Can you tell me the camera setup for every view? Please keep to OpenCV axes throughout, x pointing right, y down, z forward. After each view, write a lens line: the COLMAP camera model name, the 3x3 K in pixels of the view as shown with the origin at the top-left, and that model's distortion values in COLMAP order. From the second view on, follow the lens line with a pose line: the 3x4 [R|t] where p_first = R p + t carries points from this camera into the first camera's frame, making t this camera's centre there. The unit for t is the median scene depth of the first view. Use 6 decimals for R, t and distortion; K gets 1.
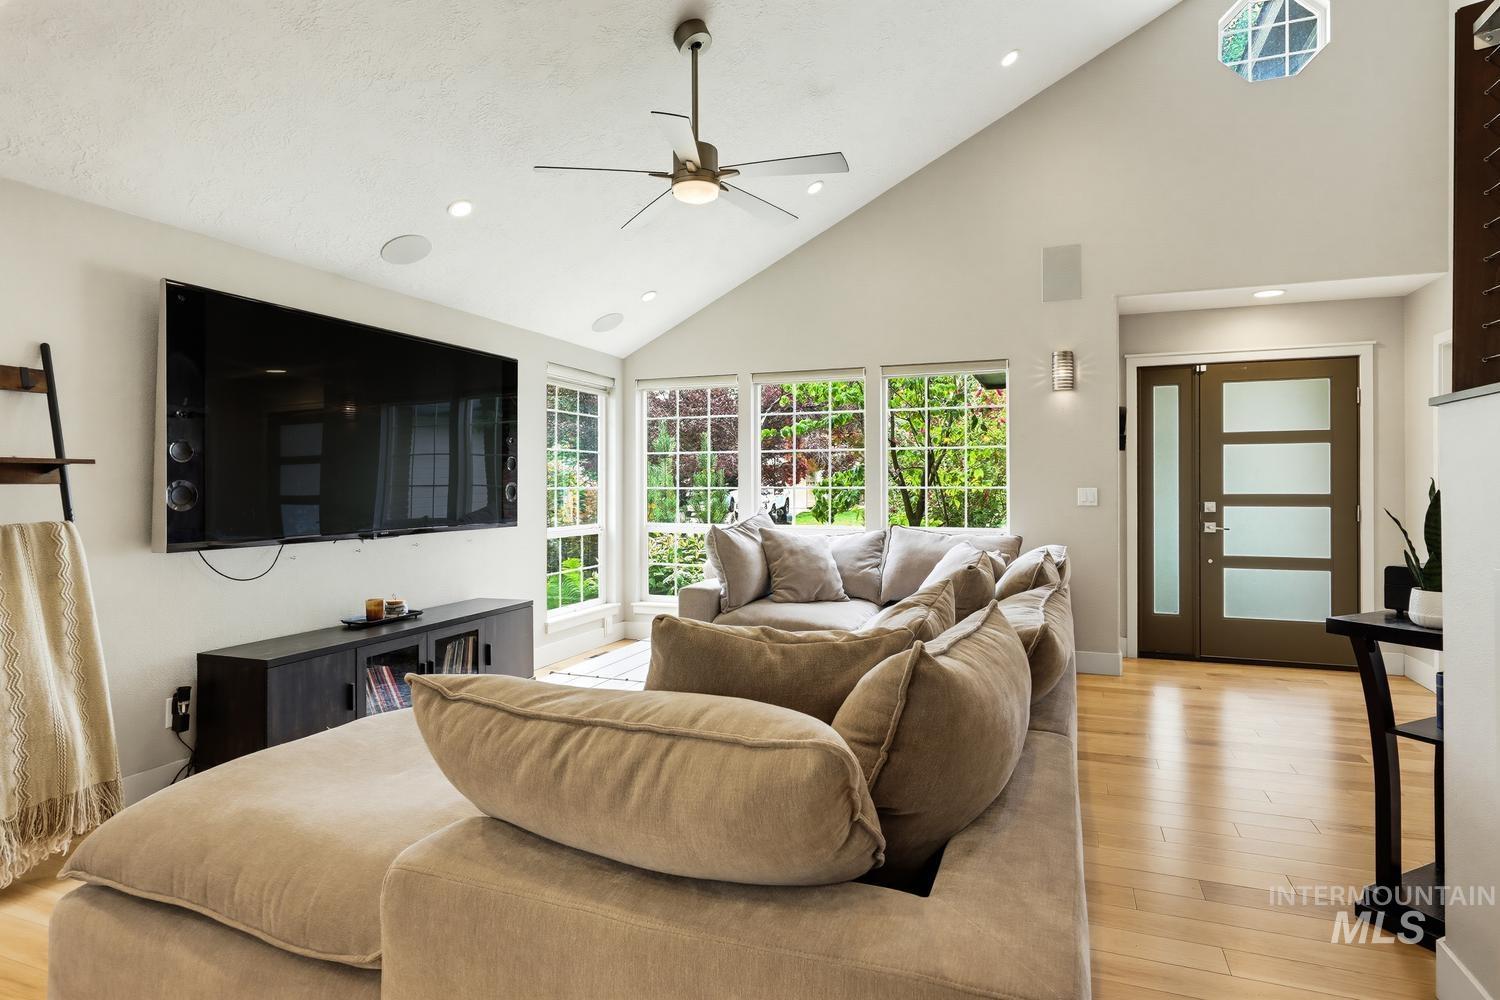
lens RADIAL K [[793.6, 0, 767.1], [0, 793.6, 482.7], [0, 0, 1]] dist [-0.000817, -0.000374]
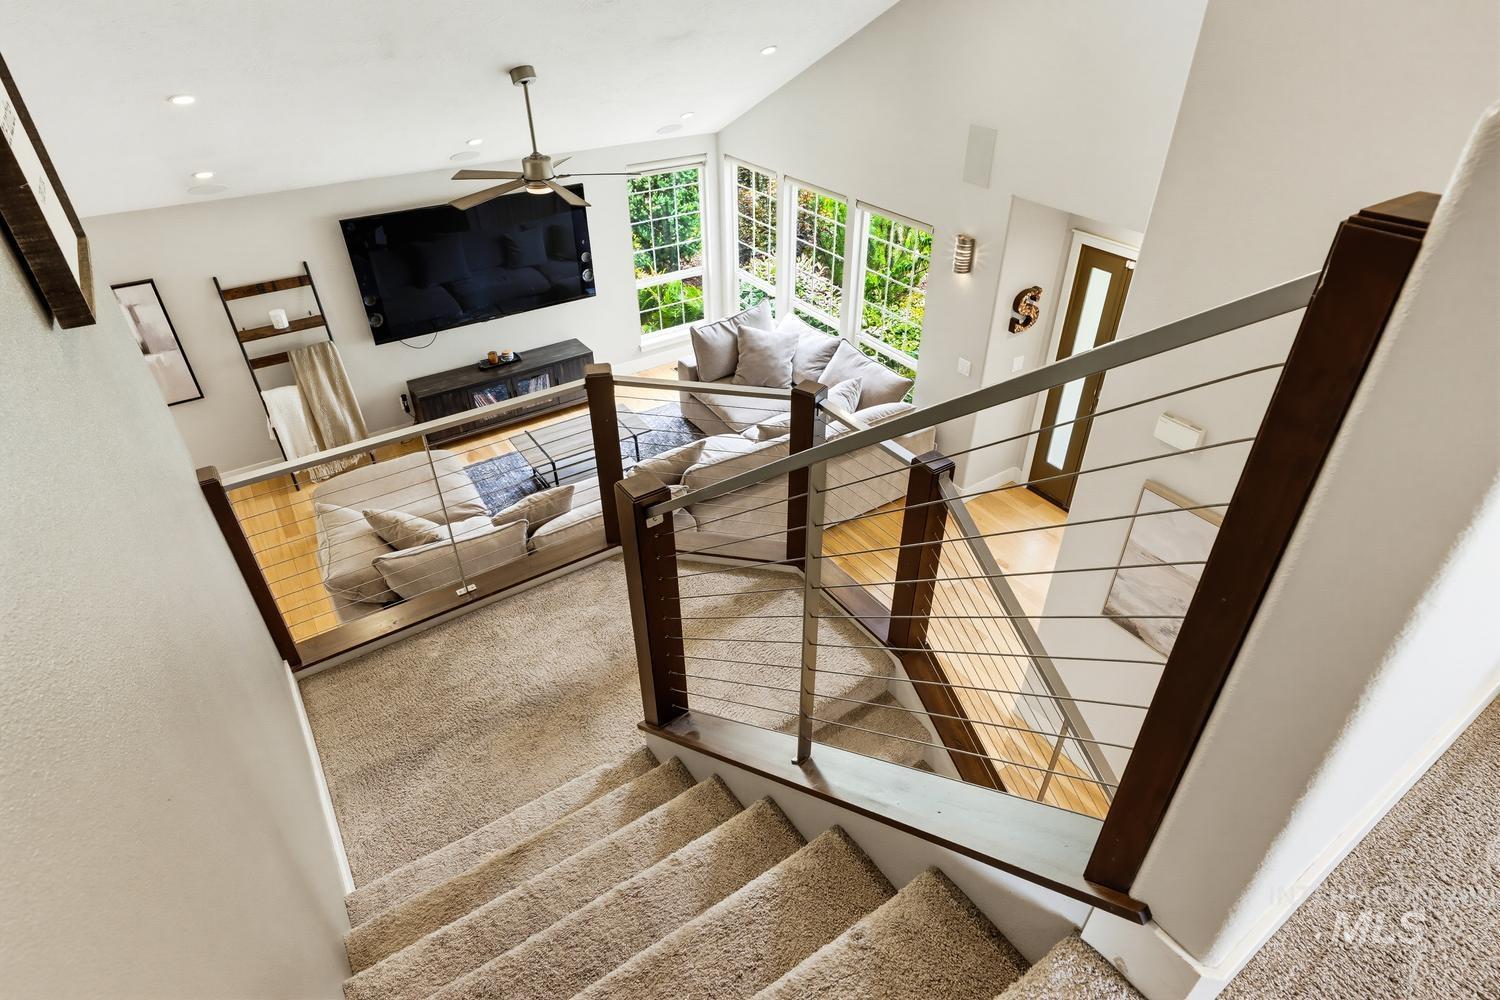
lens RADIAL K [[813.2, 0, 751.3], [0, 813.2, 491.2], [0, 0, 1]] dist [-0.004443, -0.000442]
pose [[0.810055, 0.327922, -0.486084, 0.920659], [0.005963, 0.824344, 0.566057, -0.589736], [0.586323, -0.461436, 0.665809, -0.063321]]
